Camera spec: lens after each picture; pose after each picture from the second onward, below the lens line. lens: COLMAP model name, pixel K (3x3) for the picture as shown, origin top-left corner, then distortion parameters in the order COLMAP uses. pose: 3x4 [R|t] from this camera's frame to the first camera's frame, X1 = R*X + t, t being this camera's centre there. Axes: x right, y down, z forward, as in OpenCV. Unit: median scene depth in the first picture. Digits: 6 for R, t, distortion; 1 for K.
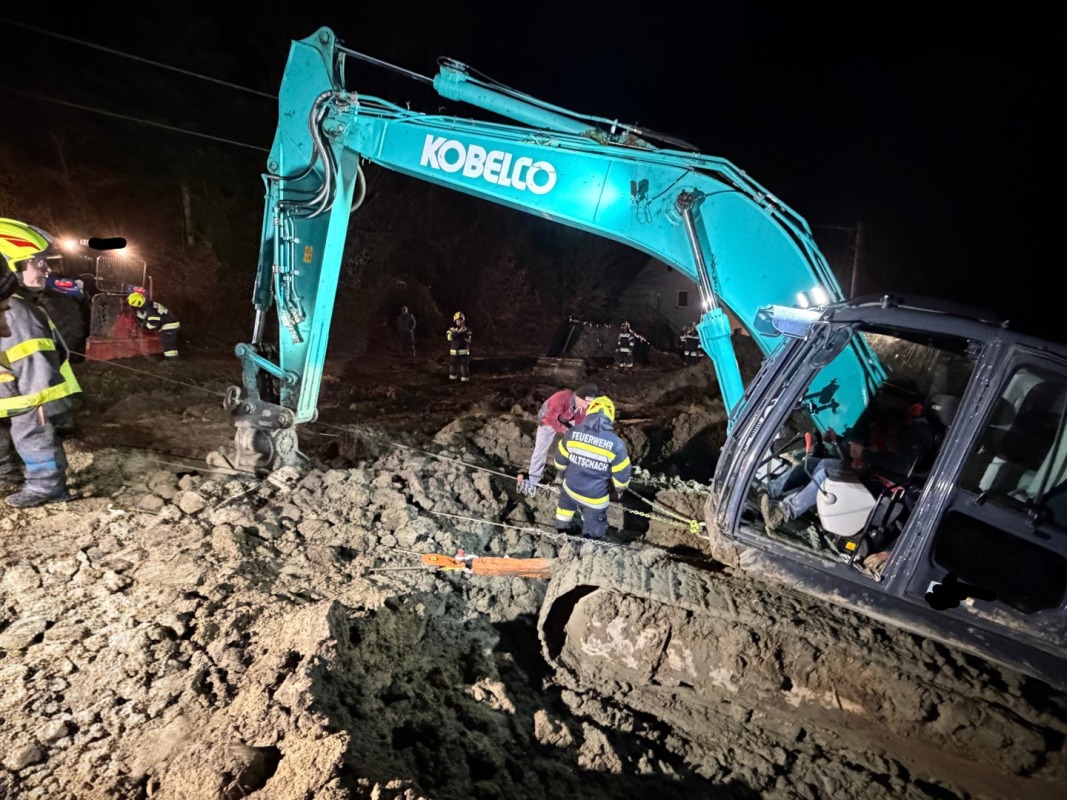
lens RADIAL K [[556.4, 0, 533.5], [0, 556.4, 400.0], [0, 0, 1]] dist [0.002660, 0.000335]
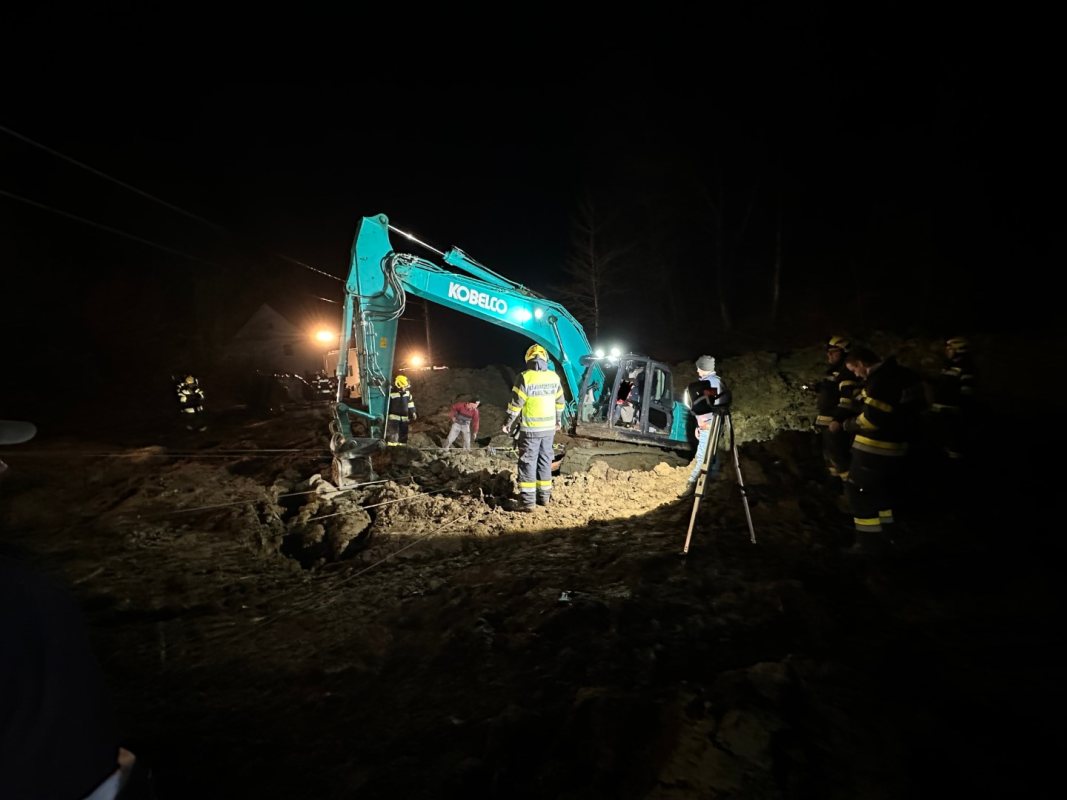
lens RADIAL K [[425.3, 0, 533.5], [0, 425.3, 400.0], [0, 0, 1]] dist [0.001328, 0.000076]
pose [[0.613386, -0.142735, 0.776778, -1.263670], [0.180689, 0.982809, 0.037912, -0.067278], [-0.768836, 0.117101, 0.628632, -0.134886]]
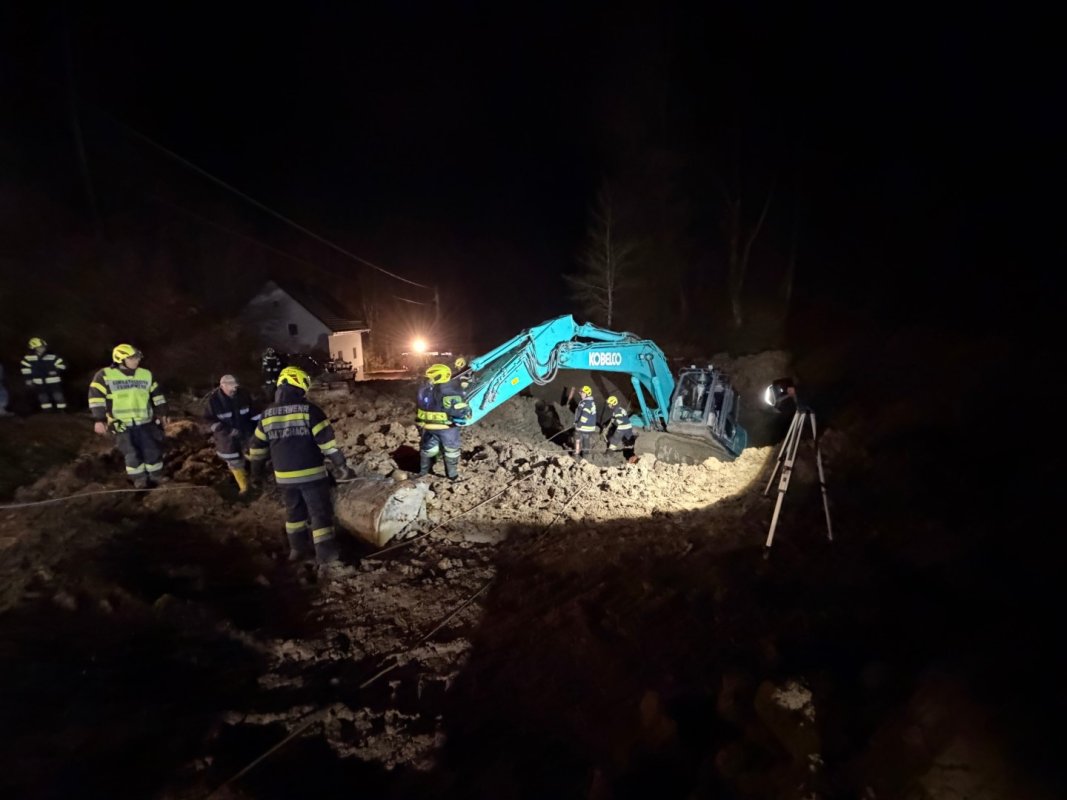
lens RADIAL K [[425.4, 0, 533.5], [0, 425.4, 400.0], [0, 0, 1]] dist [-0.001134, -0.000123]
pose [[0.612002, -0.136245, 0.779032, -1.296949], [0.140382, 0.988121, 0.062529, -0.075070], [-0.778297, 0.071094, 0.623858, -0.095261]]
